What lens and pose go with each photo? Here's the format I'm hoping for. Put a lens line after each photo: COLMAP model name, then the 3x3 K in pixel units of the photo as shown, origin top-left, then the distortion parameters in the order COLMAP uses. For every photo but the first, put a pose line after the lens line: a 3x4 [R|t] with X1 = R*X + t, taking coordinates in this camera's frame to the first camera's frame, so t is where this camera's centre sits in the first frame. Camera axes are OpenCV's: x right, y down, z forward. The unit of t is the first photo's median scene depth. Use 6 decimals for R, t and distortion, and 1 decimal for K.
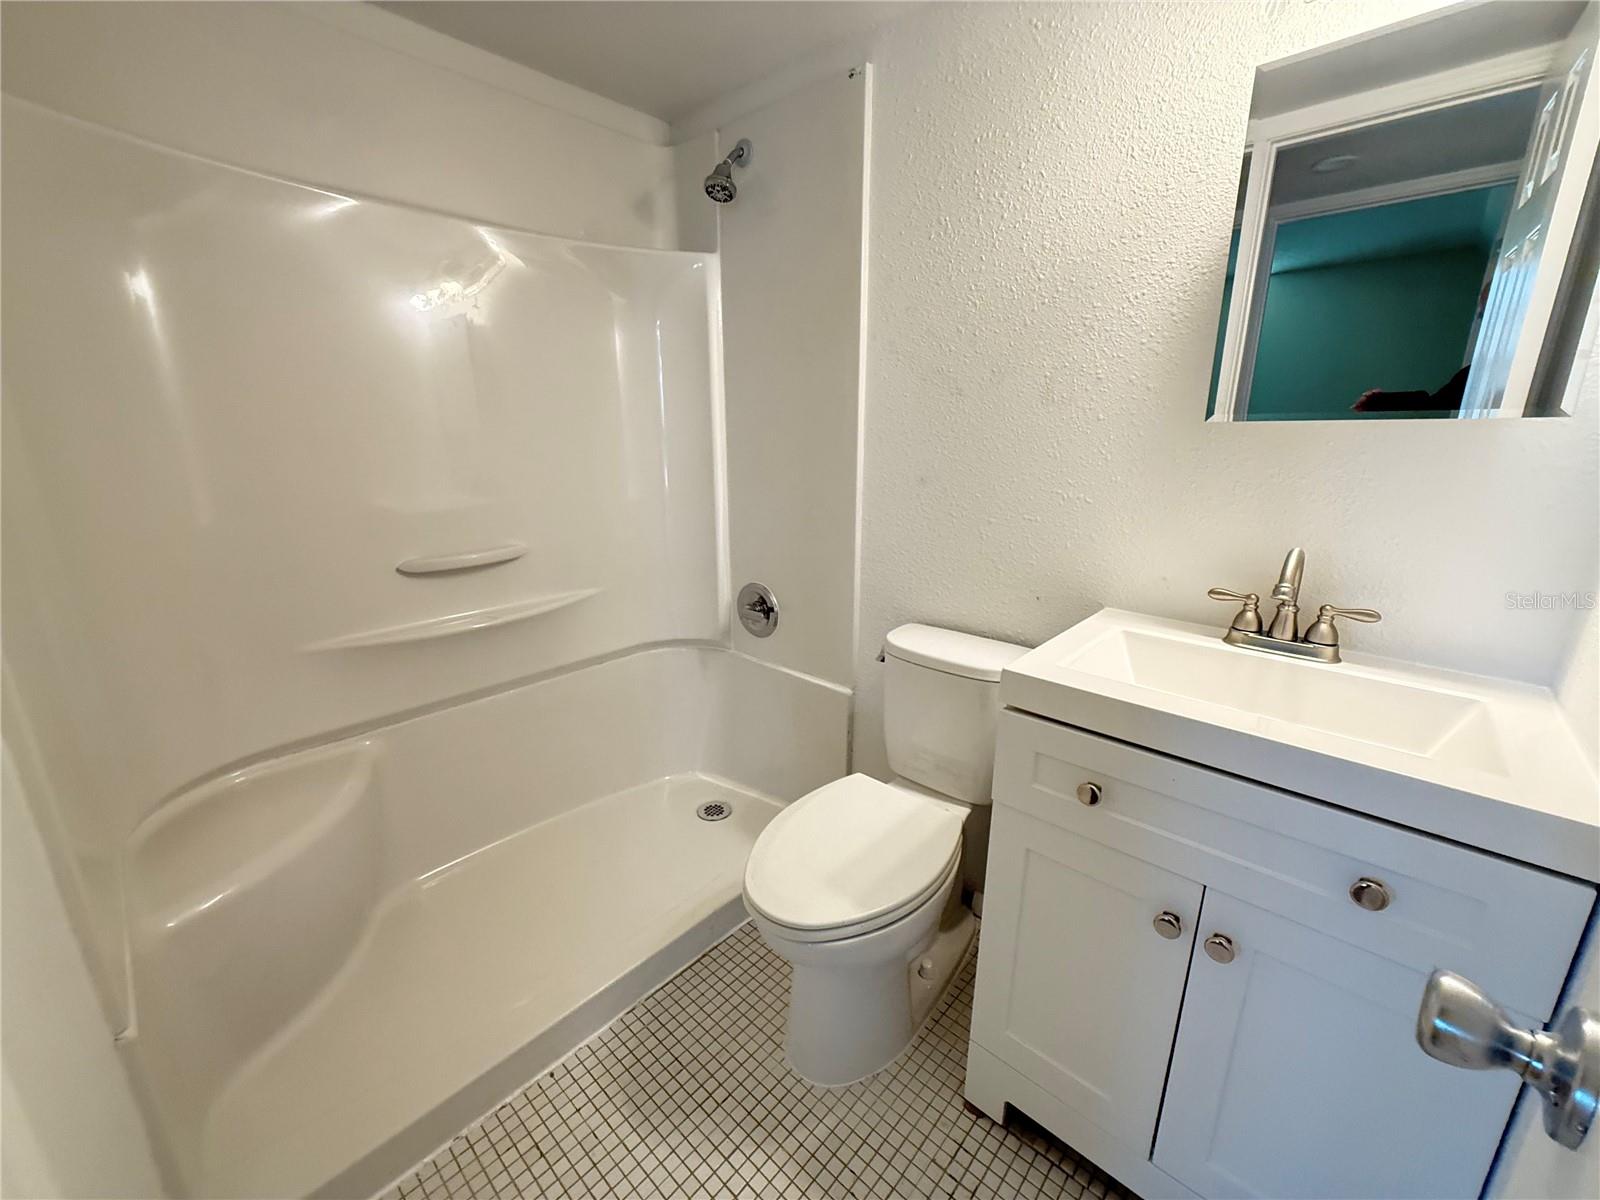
lens RADIAL K [[639.6, 0, 802.6], [0, 639.6, 597.2], [0, 0, 1]] dist [0.000546, -0.000227]
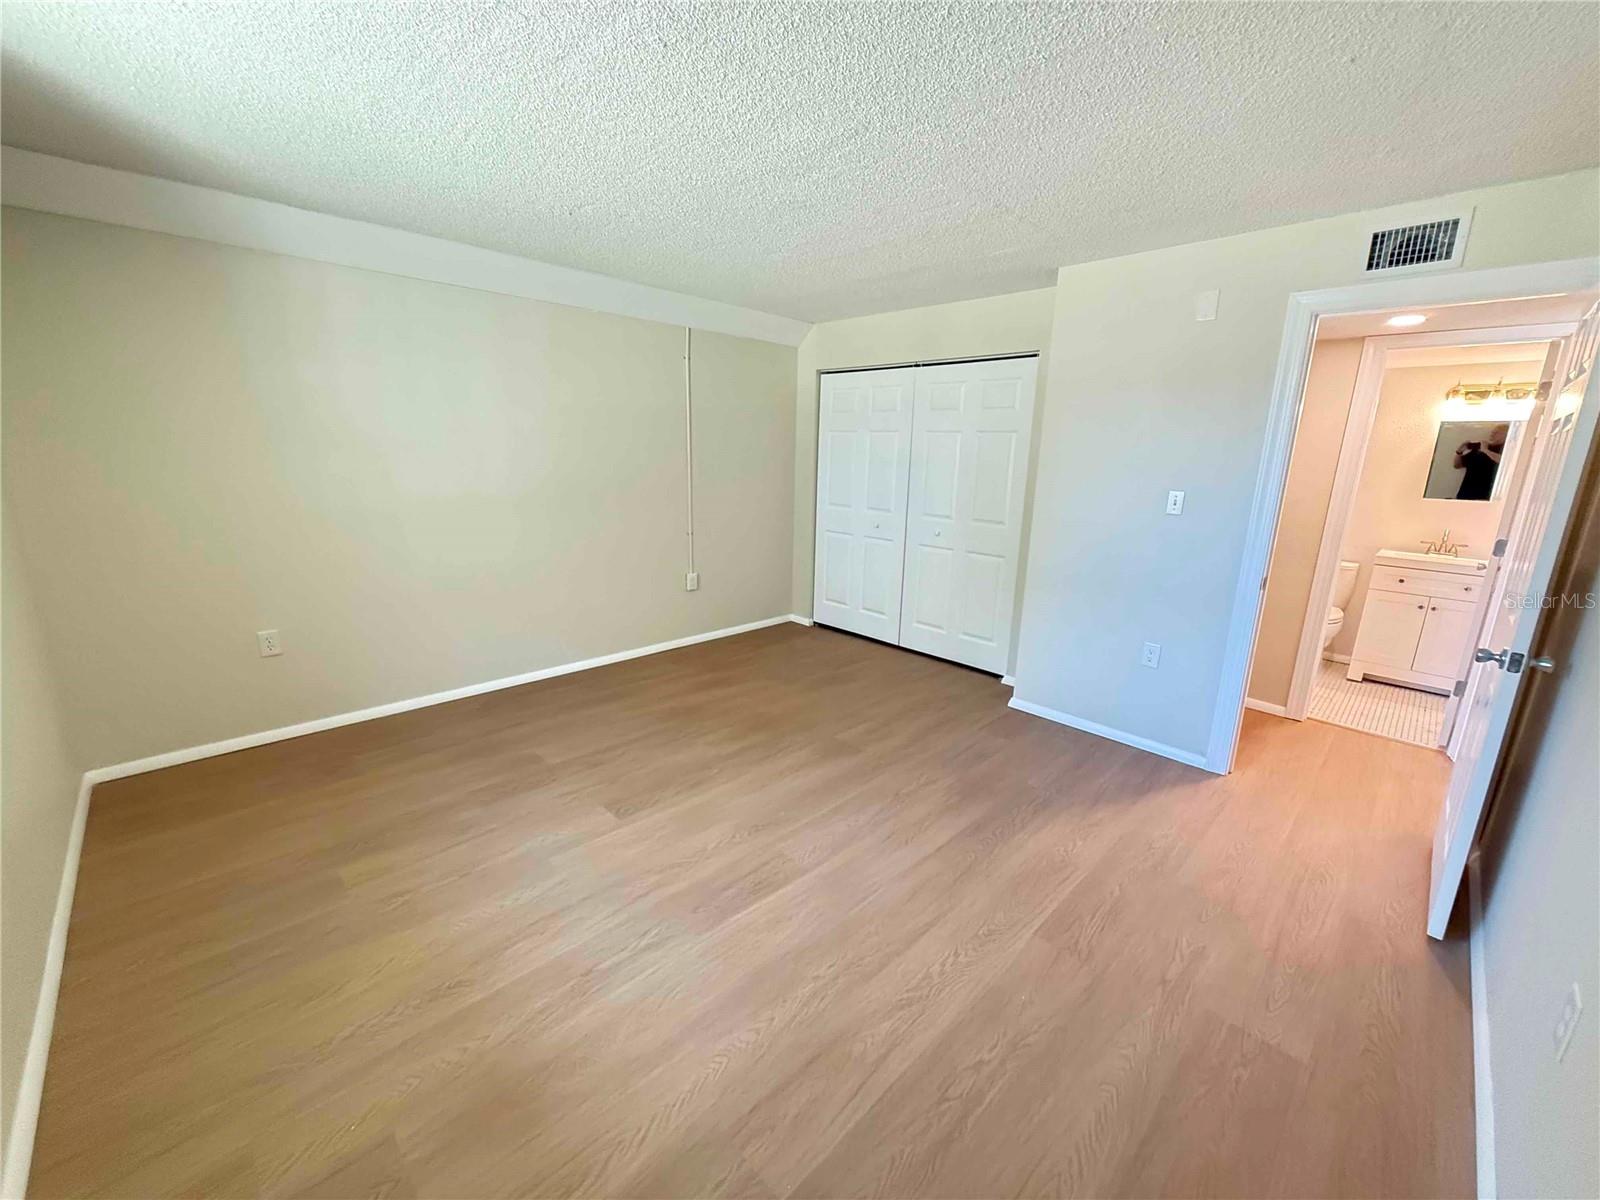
lens RADIAL K [[639.6, 0, 802.6], [0, 639.6, 597.2], [0, 0, 1]] dist [0.000546, -0.000227]
pose [[0.998502, 0.038067, -0.039308, -3.345664], [-0.039145, 0.998867, -0.027045, 0.653668], [0.038234, 0.028543, 0.998861, -3.427662]]
